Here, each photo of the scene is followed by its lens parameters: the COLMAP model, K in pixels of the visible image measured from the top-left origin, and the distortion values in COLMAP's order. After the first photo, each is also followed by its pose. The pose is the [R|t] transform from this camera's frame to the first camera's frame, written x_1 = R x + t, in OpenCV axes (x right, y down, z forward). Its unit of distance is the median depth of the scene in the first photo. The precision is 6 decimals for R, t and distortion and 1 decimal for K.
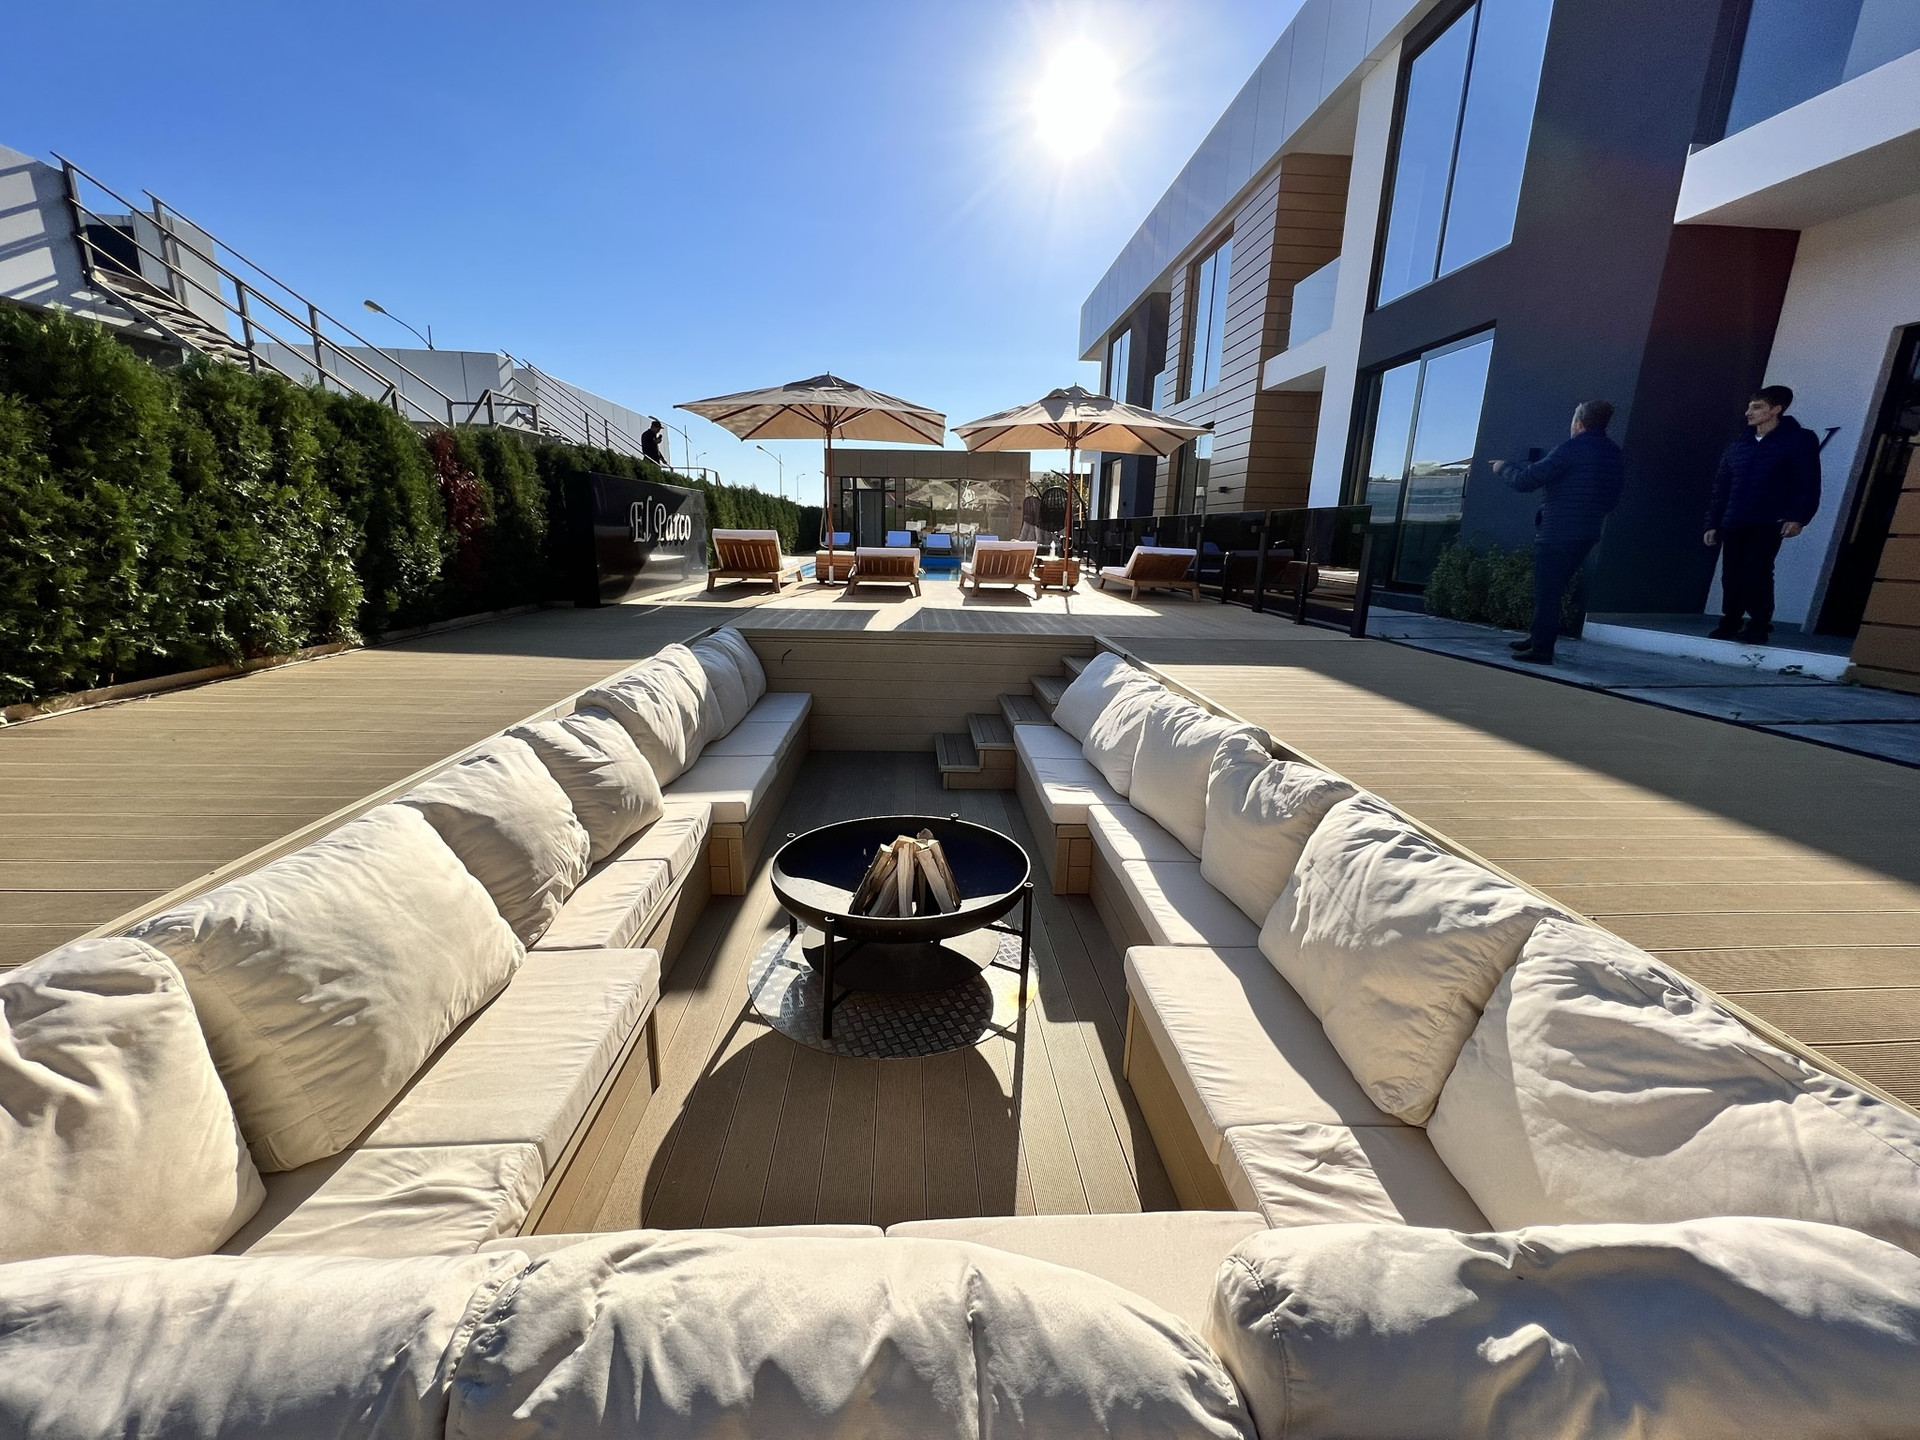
lens RADIAL K [[765.0, 0, 960.0], [0, 765.0, 720.0], [0, 0, 1]] dist [0.000794, 0.000434]
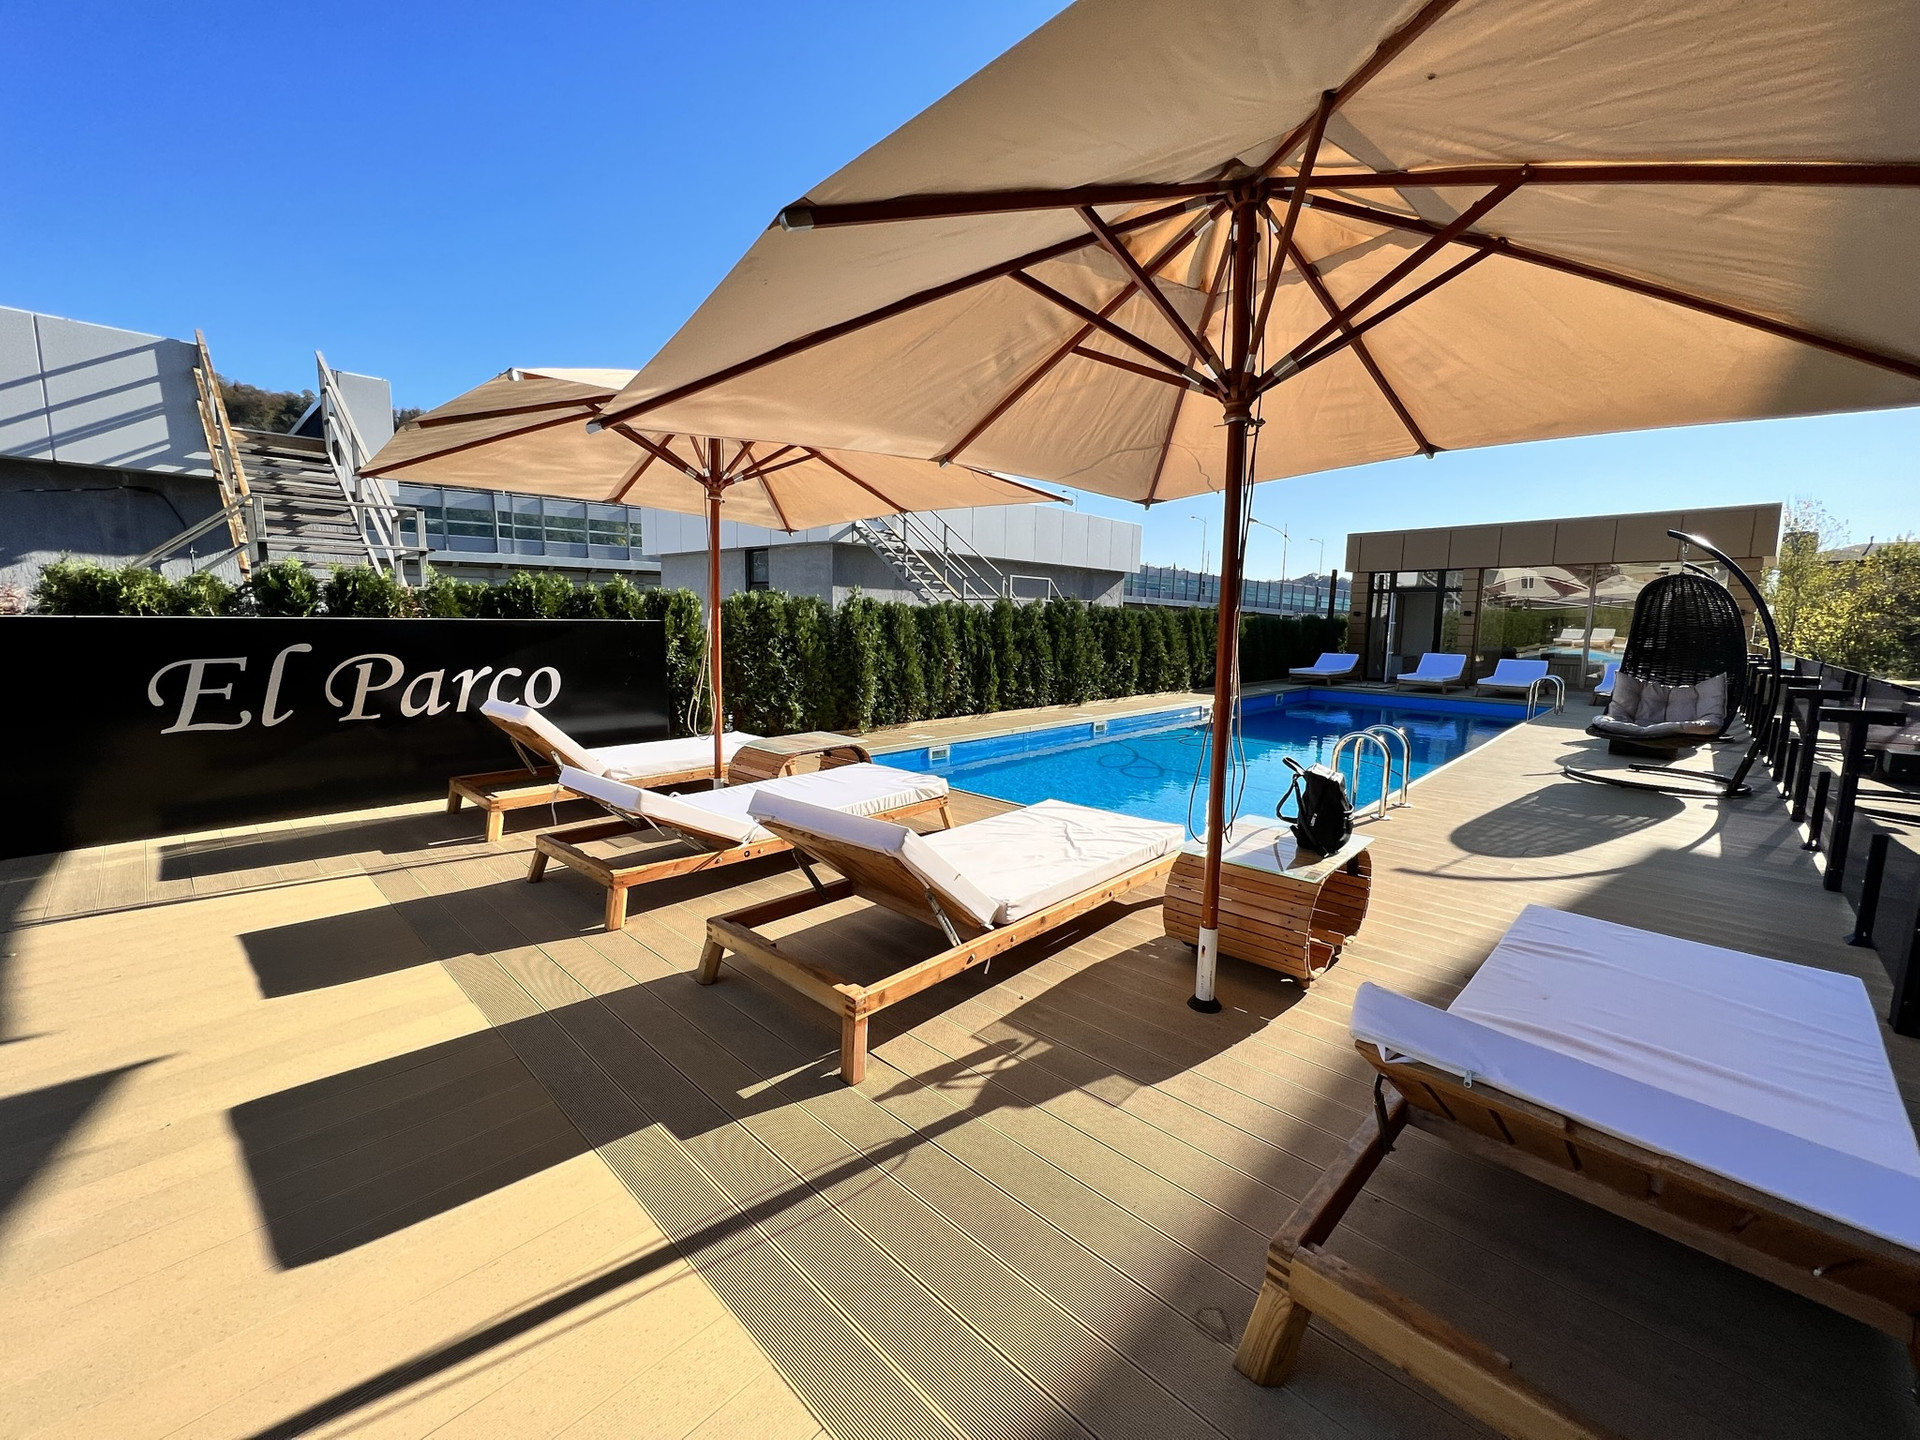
lens RADIAL K [[765.0, 0, 960.0], [0, 765.0, 720.0], [0, 0, 1]] dist [0.000794, 0.000434]
pose [[0.683753, 0.085037, -0.724742, 0.415376], [-0.179154, 0.982351, -0.053758, -0.328188], [0.707379, 0.166598, 0.686920, 1.108955]]
